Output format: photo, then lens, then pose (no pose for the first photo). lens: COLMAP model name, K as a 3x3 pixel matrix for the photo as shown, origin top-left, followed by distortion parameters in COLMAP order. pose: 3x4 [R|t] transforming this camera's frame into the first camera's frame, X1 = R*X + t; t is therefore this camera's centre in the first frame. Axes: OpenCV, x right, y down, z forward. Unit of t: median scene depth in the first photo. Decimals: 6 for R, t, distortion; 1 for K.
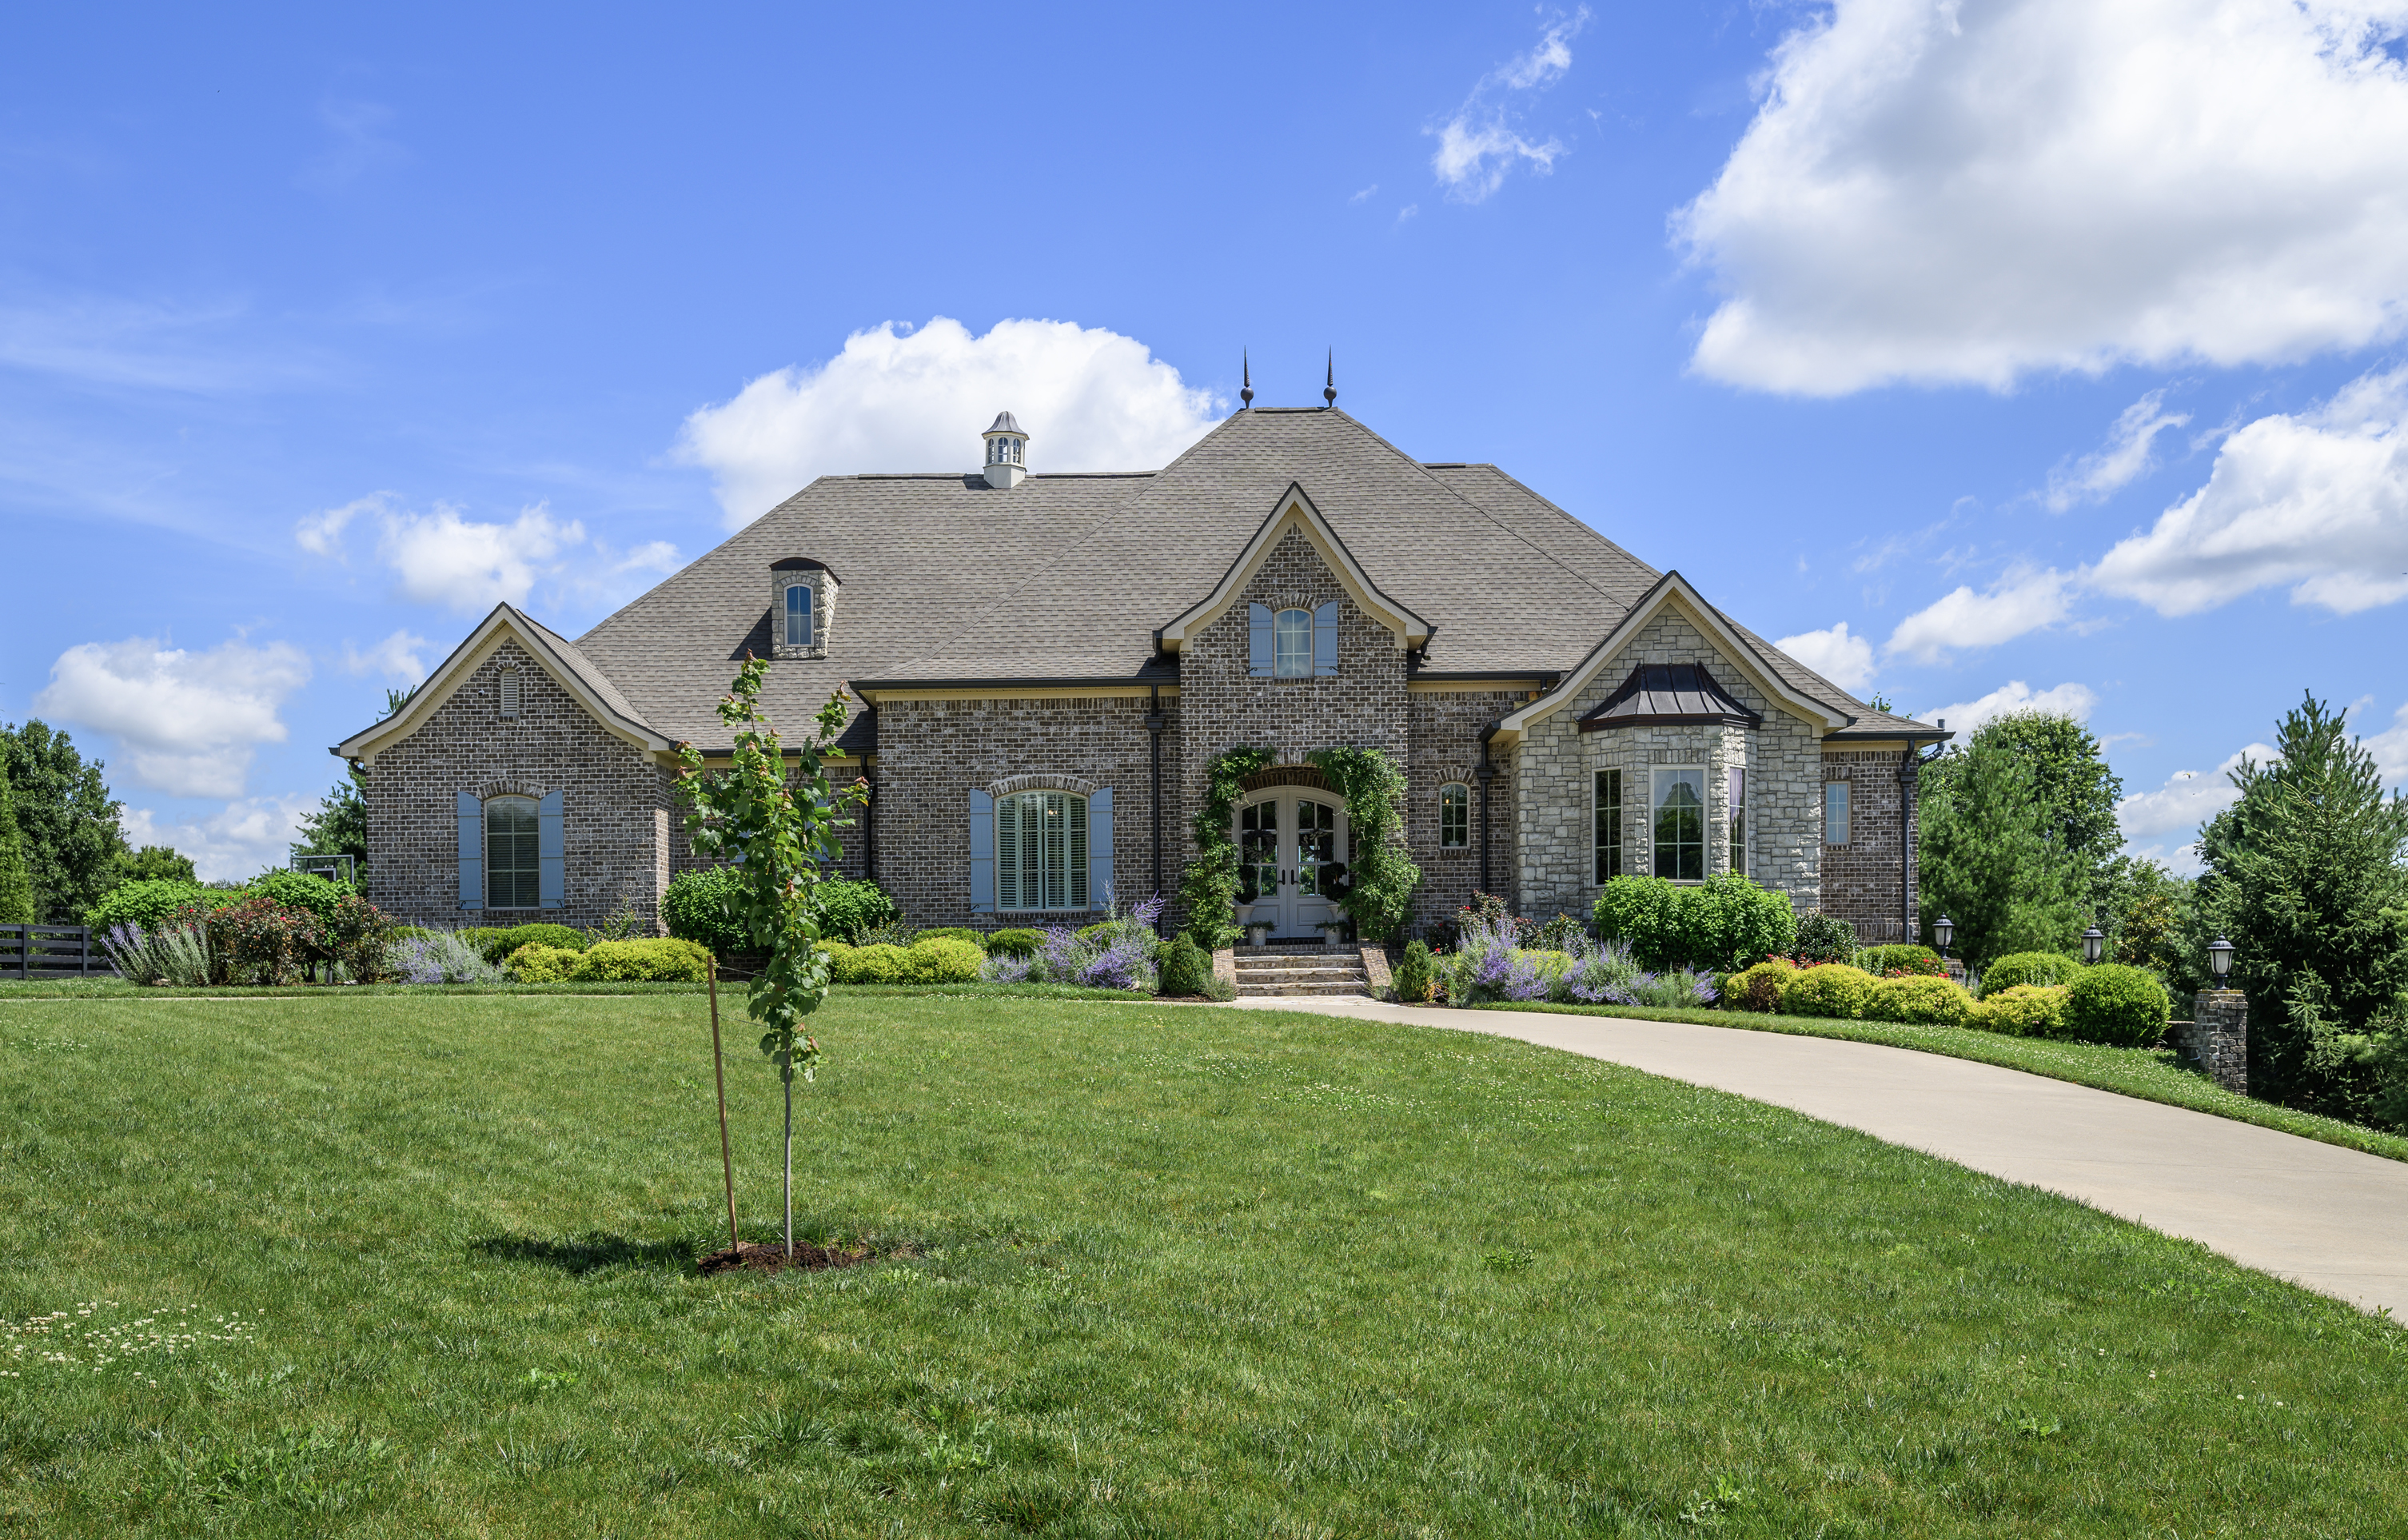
lens RADIAL K [[2211.7, 0, 1172.5], [0, 2211.7, 1001.7], [0, 0, 1]] dist [-0.006475, 0.000000]
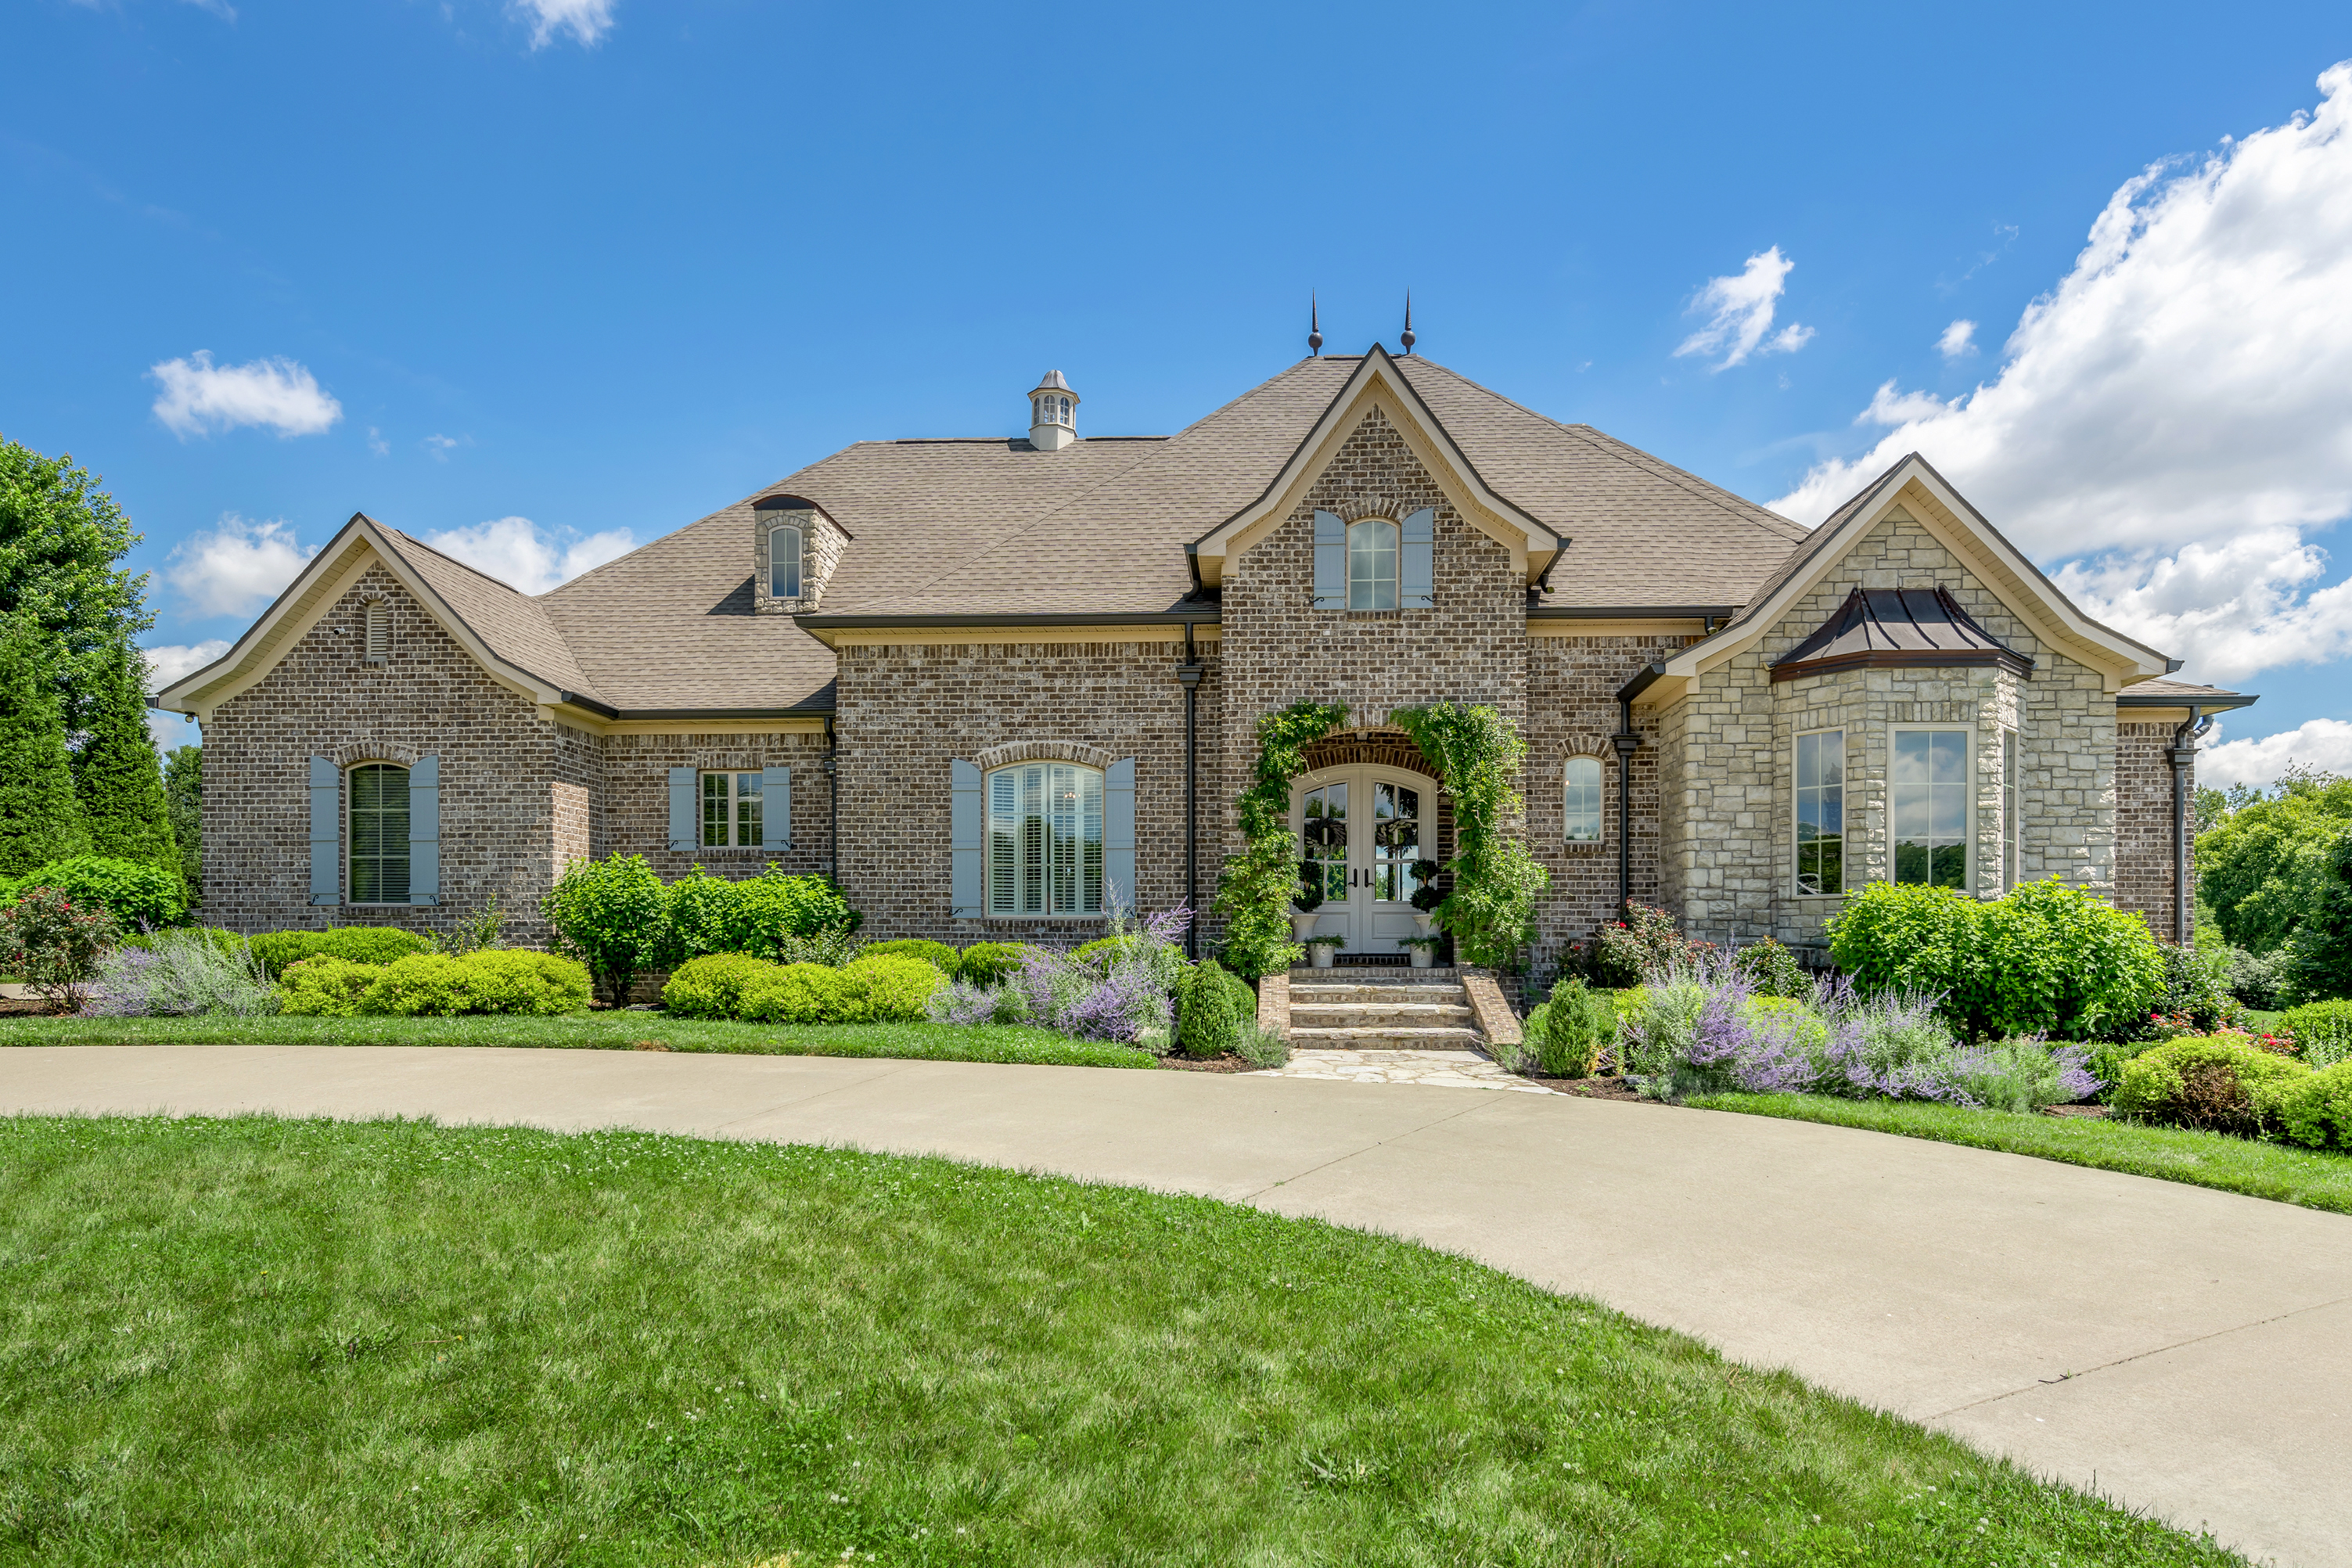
lens RADIAL K [[1326.5, 0, 1200.1], [0, 1326.5, 932.0], [0, 0, 1]] dist [-0.005031, -0.001558]
pose [[0.998761, 0.014934, -0.047465, 0.018902], [-0.015481, 0.999818, -0.011169, -0.032136], [0.047289, 0.011890, 0.998810, 0.549487]]
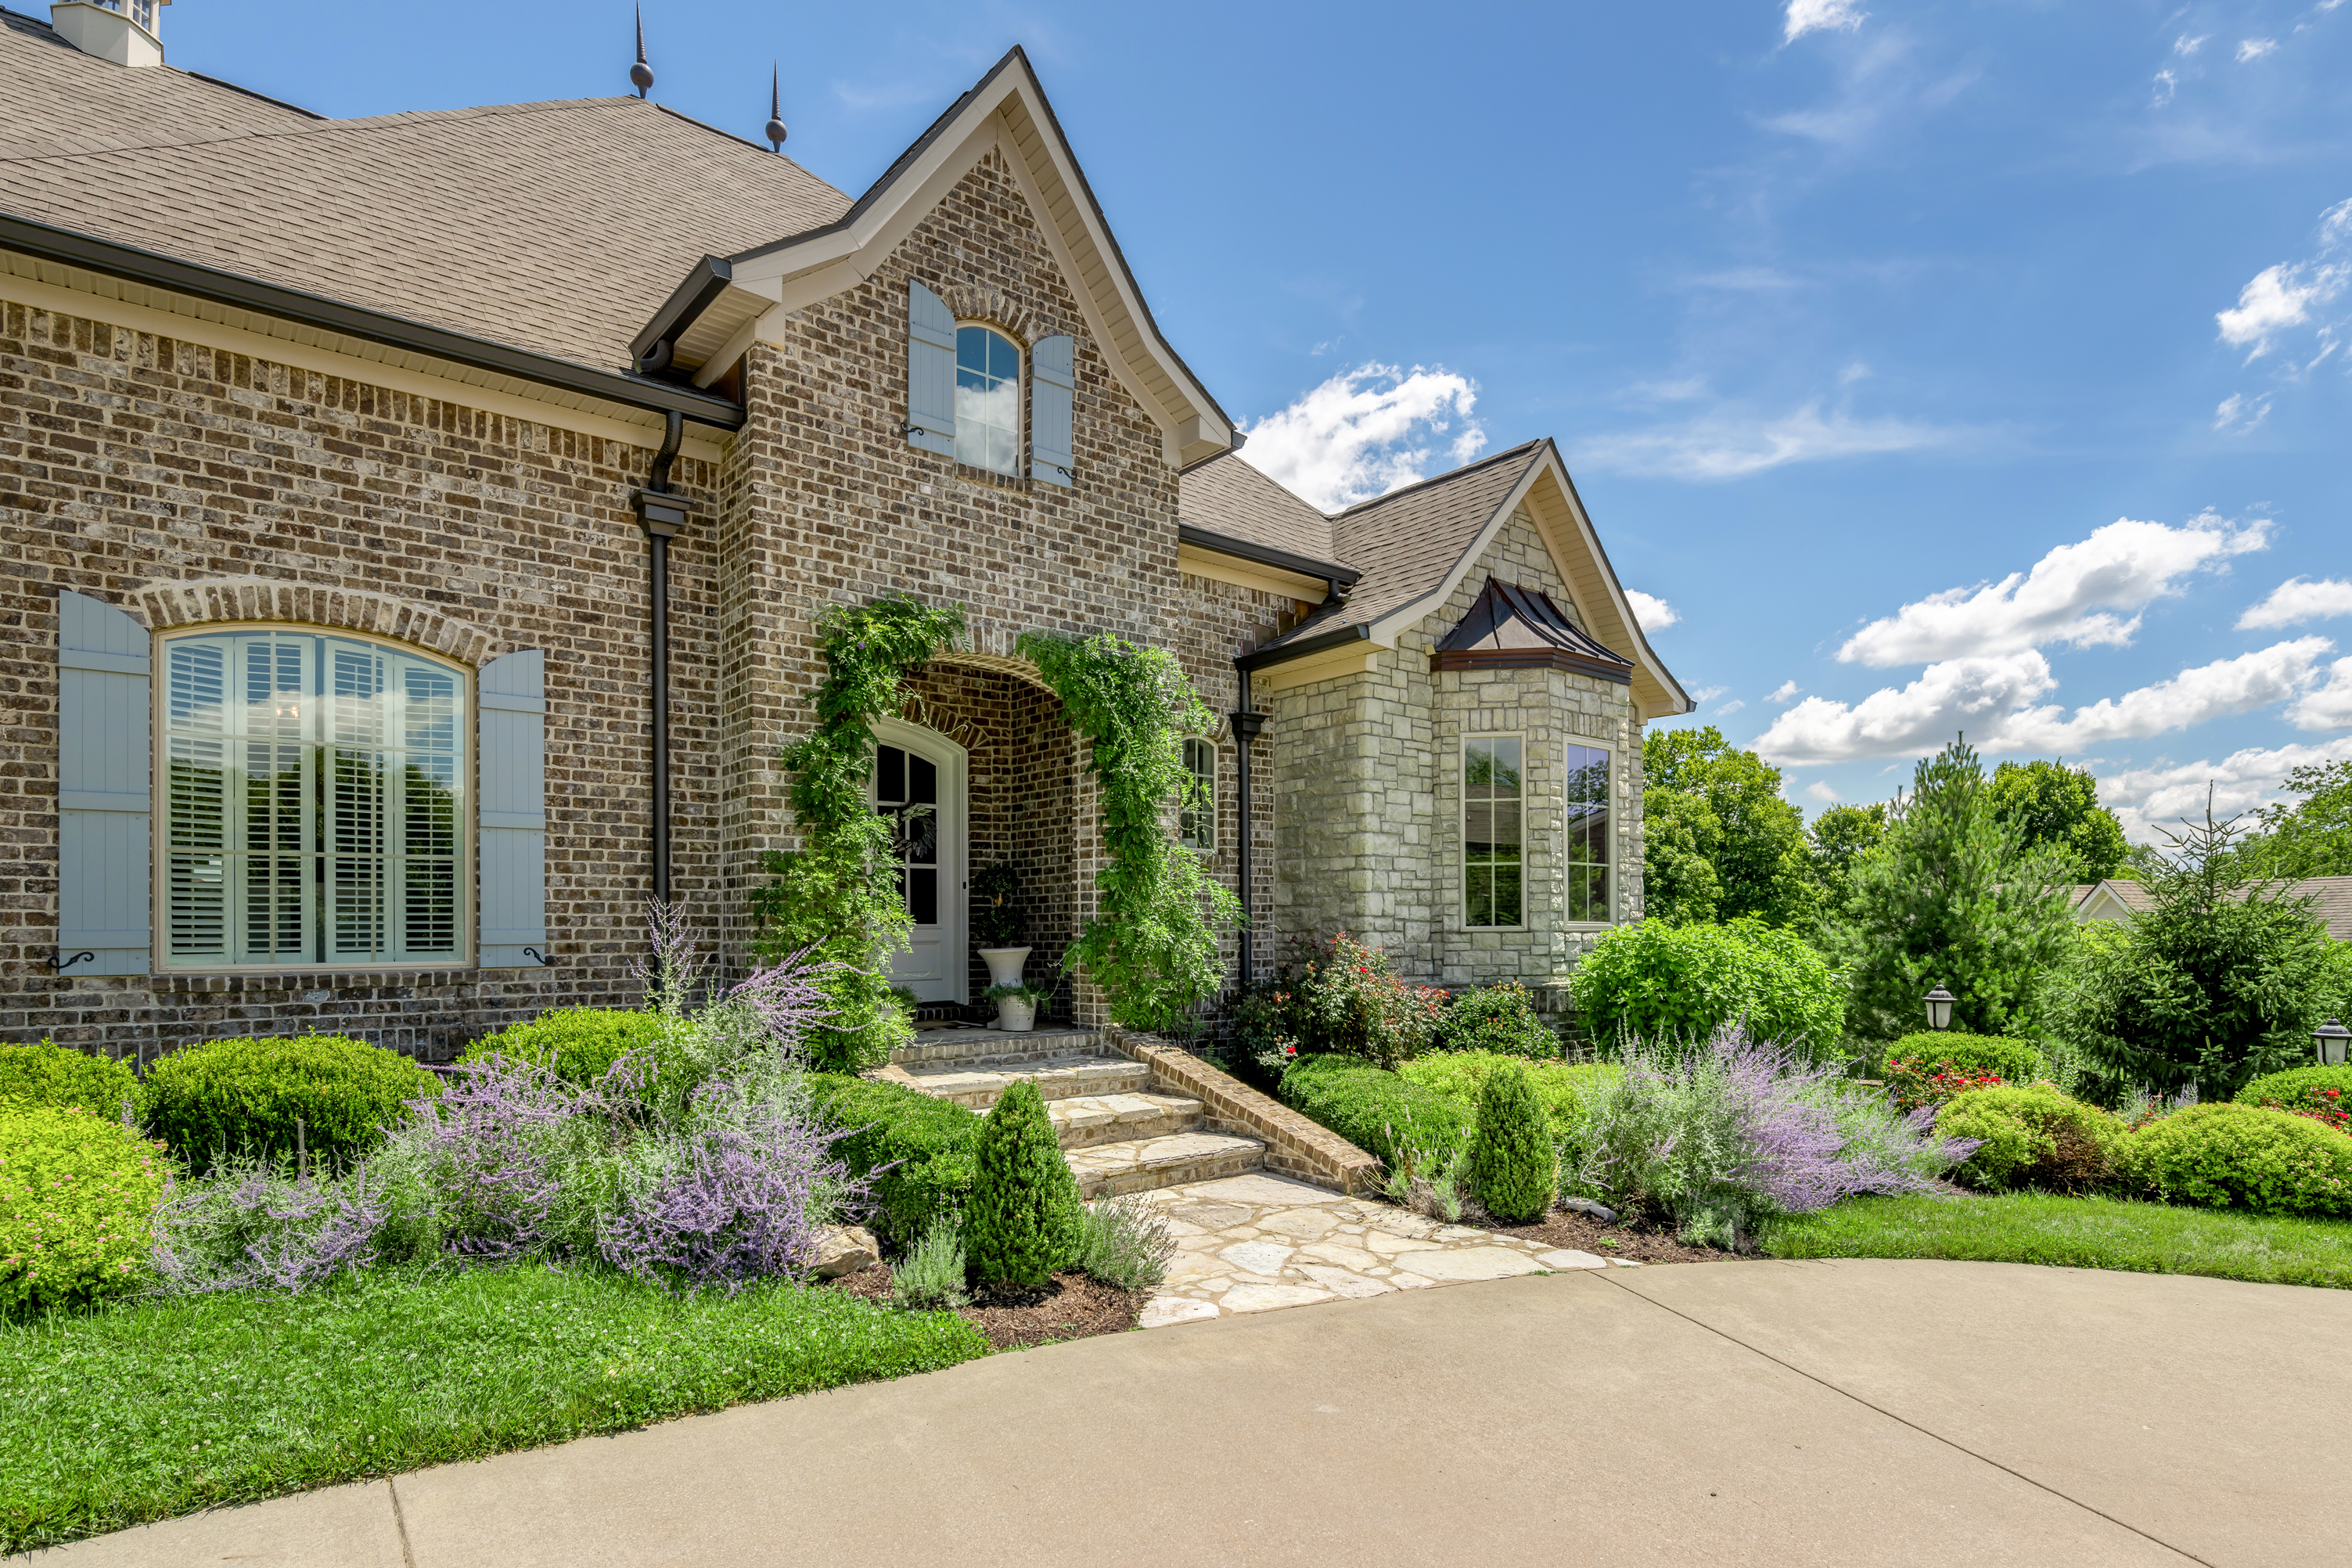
lens RADIAL K [[1258.0, 0, 1191.6], [0, 1258.0, 917.0], [0, 0, 1]] dist [-0.007926, -0.001045]
pose [[0.754942, 0.016283, 0.655589, -0.087012], [-0.004745, 0.999801, -0.019367, -0.047032], [-0.655774, 0.011510, 0.754869, 0.770861]]
